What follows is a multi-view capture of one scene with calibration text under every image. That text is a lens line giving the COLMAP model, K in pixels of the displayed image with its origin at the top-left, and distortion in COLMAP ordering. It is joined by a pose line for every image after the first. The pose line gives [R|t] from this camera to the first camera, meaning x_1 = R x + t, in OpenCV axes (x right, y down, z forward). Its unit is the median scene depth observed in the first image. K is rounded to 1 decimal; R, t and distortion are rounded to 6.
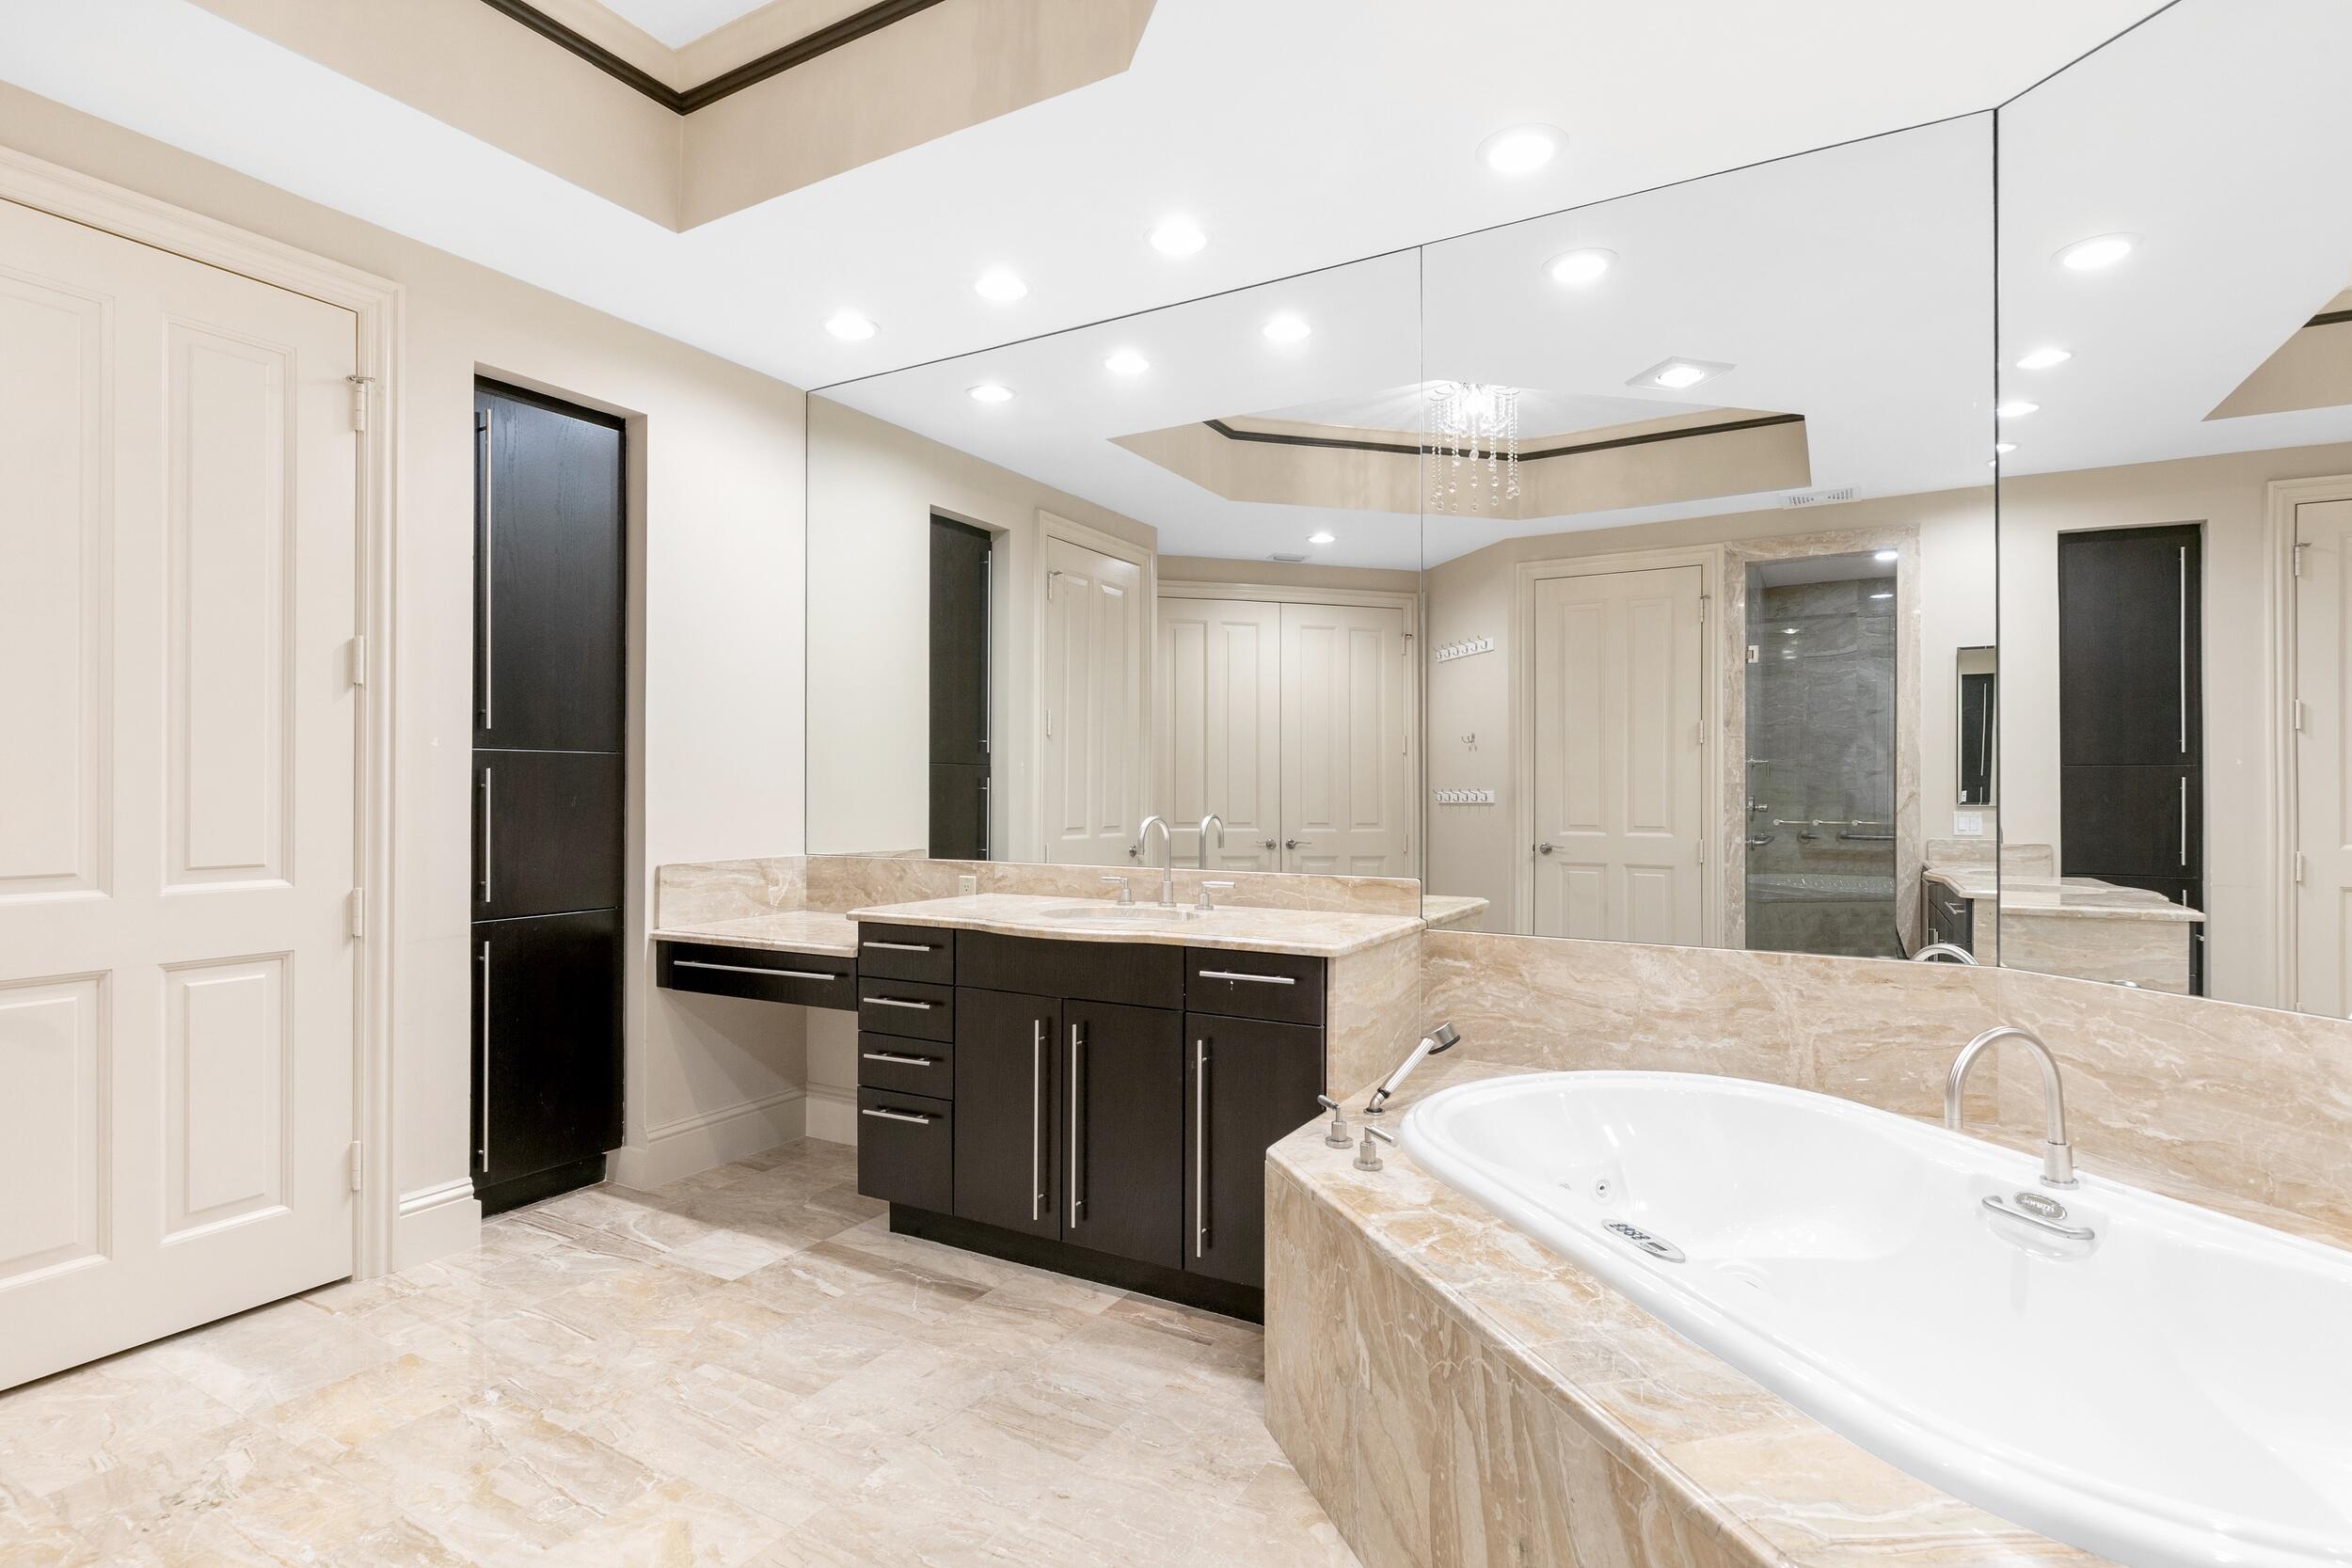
lens RADIAL K [[1153.3, 0, 1176.0], [0, 1153.3, 784.0], [0, 0, 1]] dist [-0.000280, 0.000058]
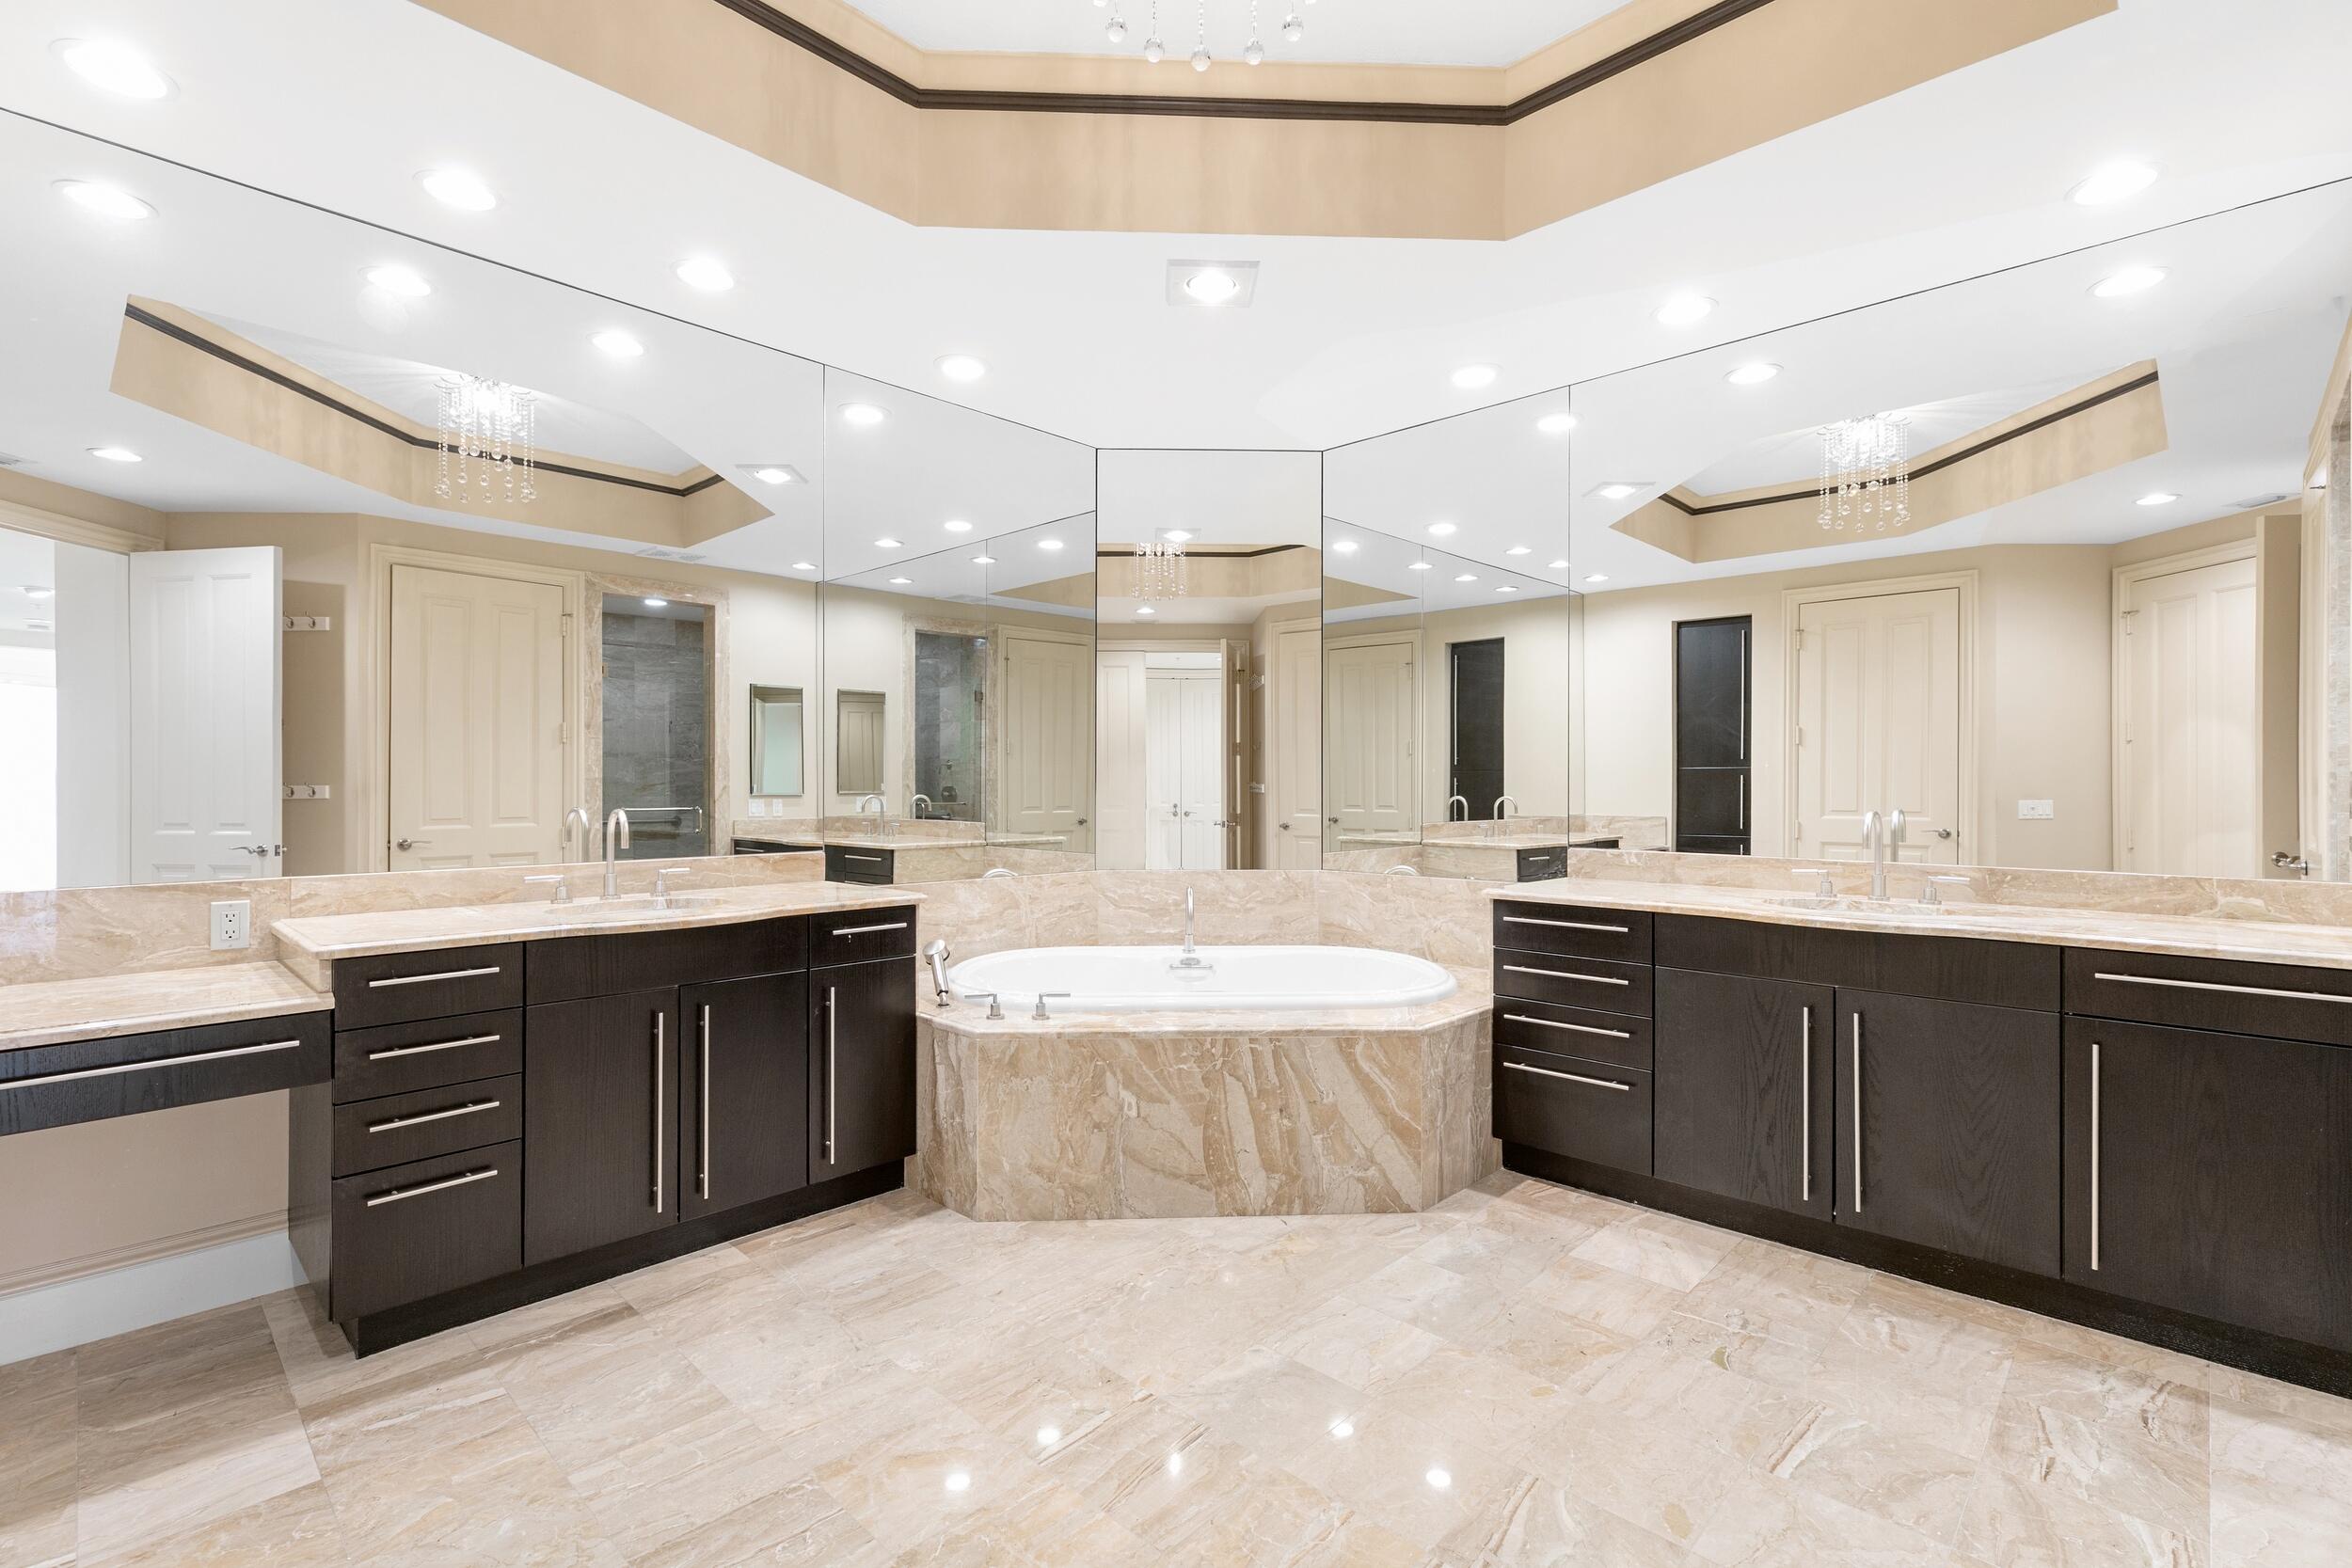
lens RADIAL K [[1053.6, 0, 1176.0], [0, 1053.6, 784.0], [0, 0, 1]] dist [0.001625, 0.000172]
pose [[0.245417, 0.000042, 0.969418, -0.964903], [-0.005396, 0.999985, 0.001322, 0.002393], [-0.969403, -0.005556, 0.245413, 0.368050]]
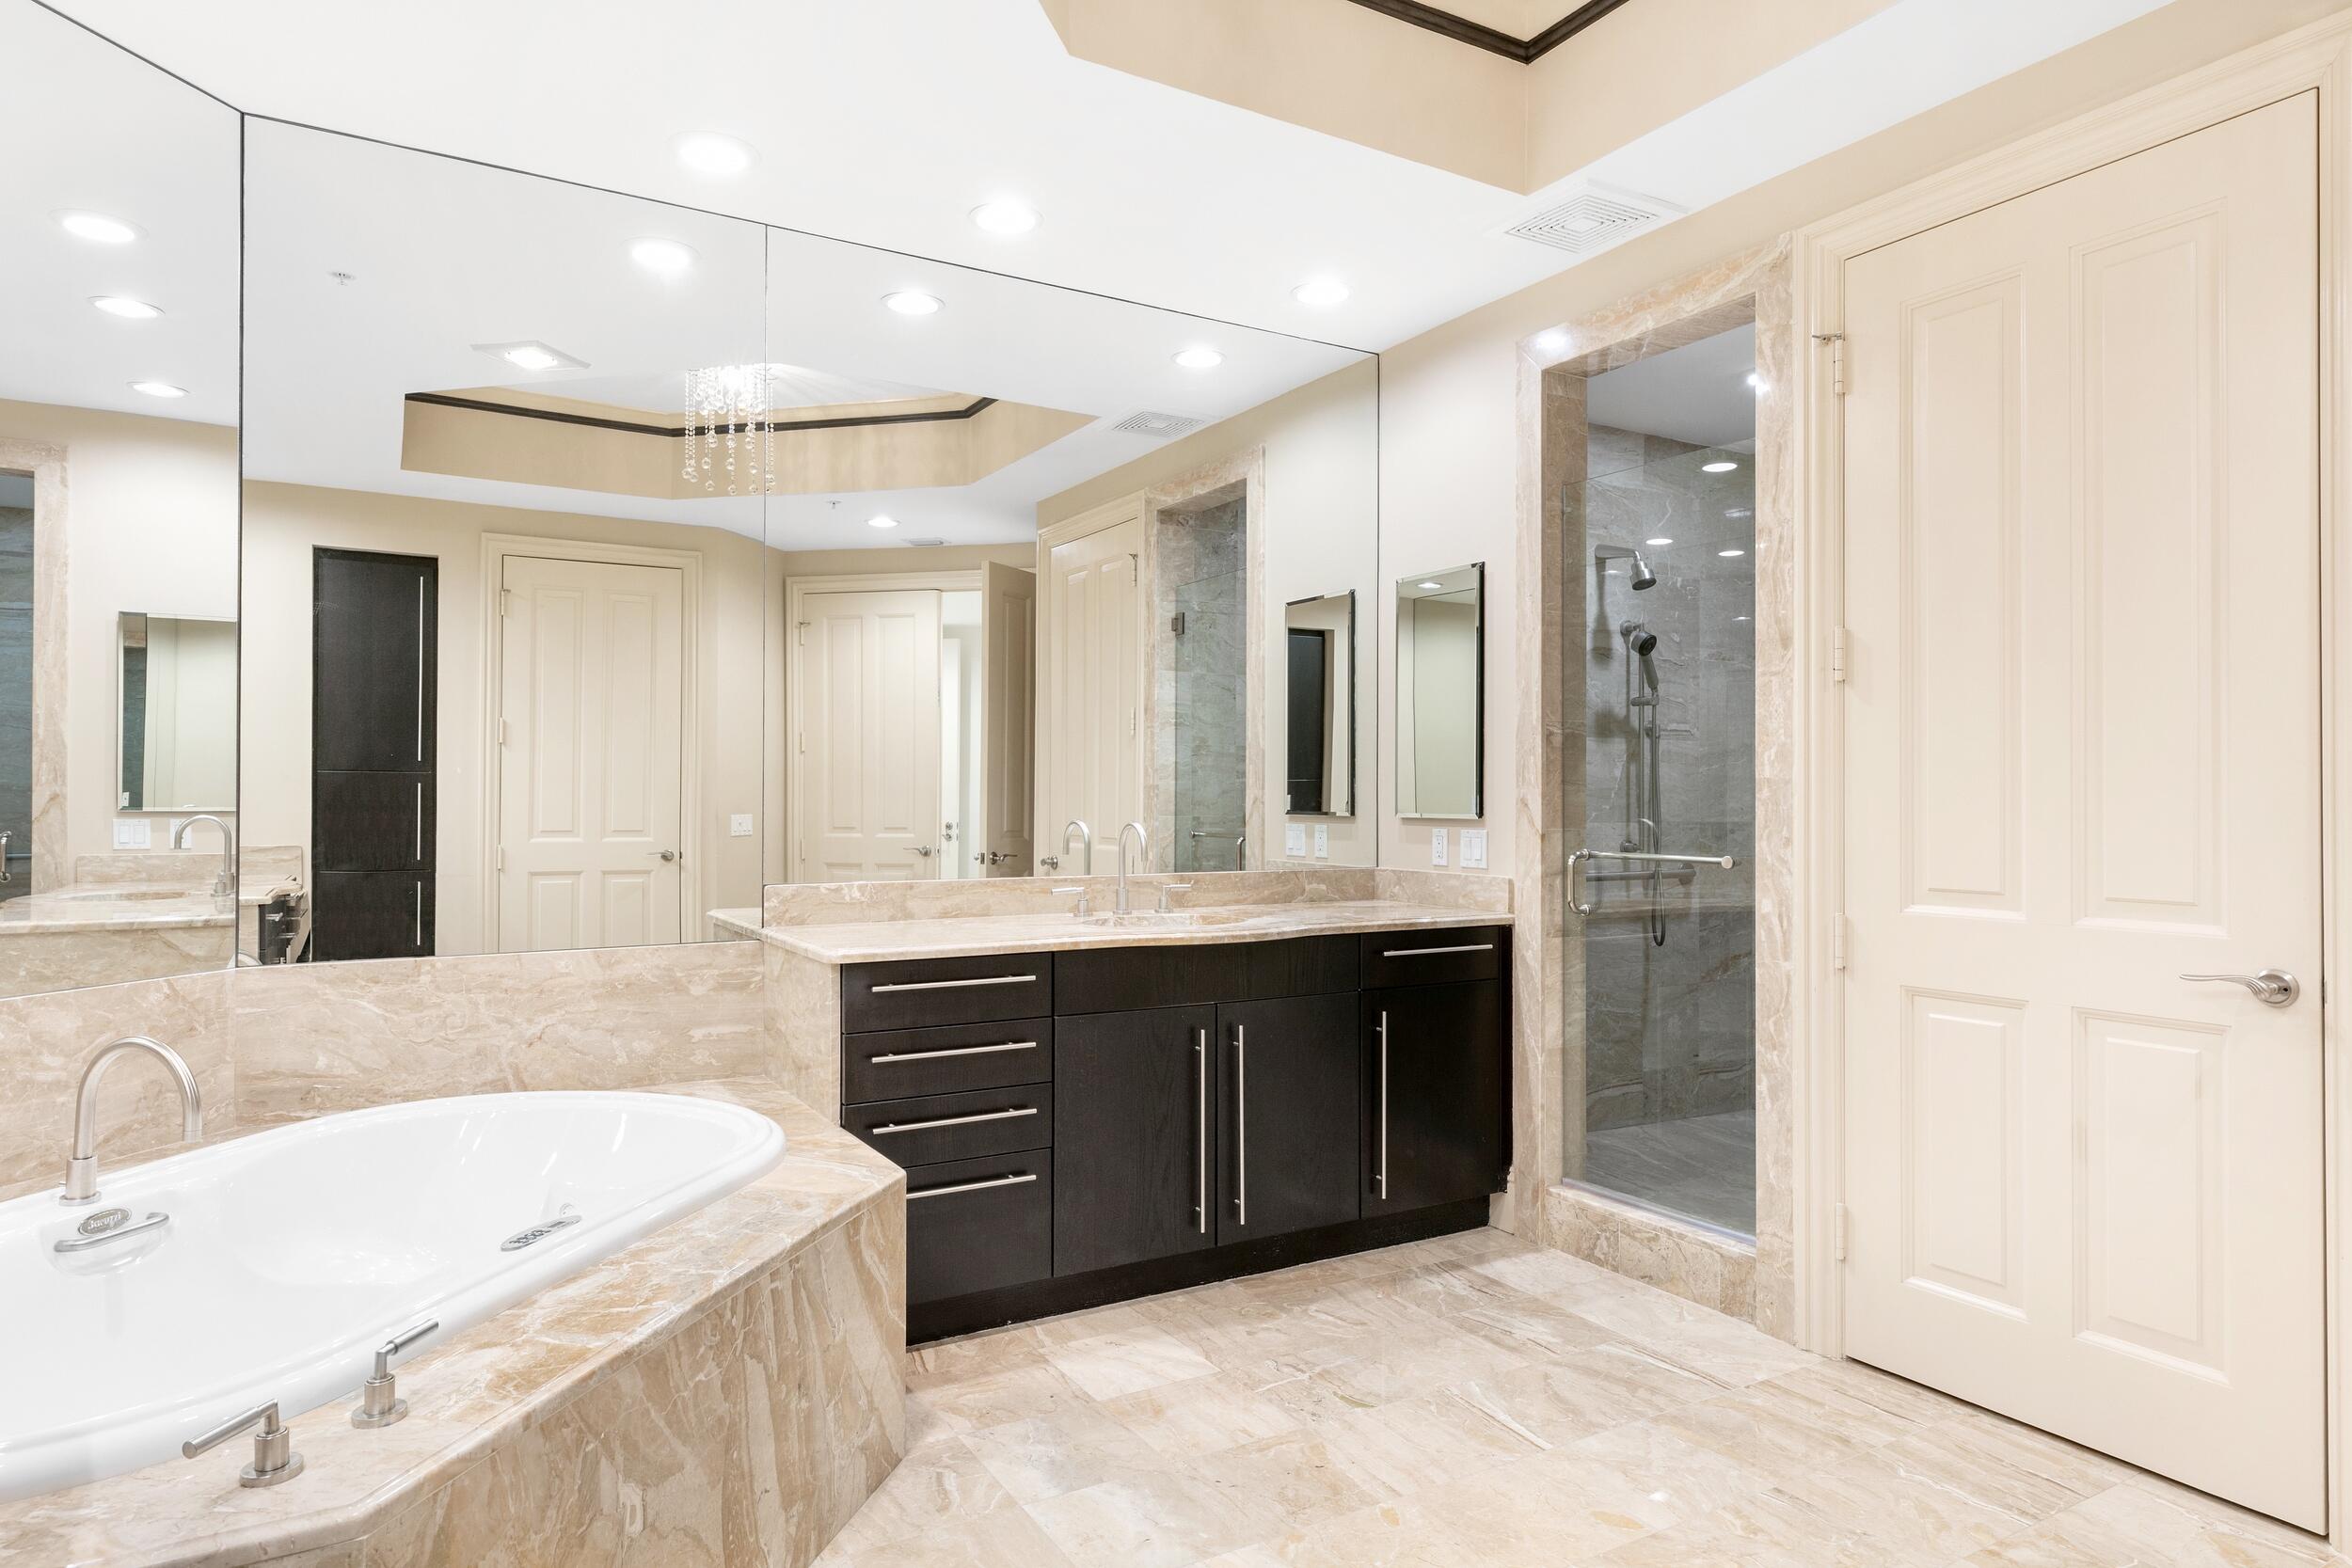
lens RADIAL K [[1373.7, 0, 1176.0], [0, 1373.7, 784.0], [0, 0, 1]] dist [0.005972, 0.001166]
pose [[-0.865670, 0.001760, 0.500611, -0.440244], [-0.005376, 0.999903, -0.012812, 0.007223], [-0.500586, -0.013782, -0.865577, 1.133011]]
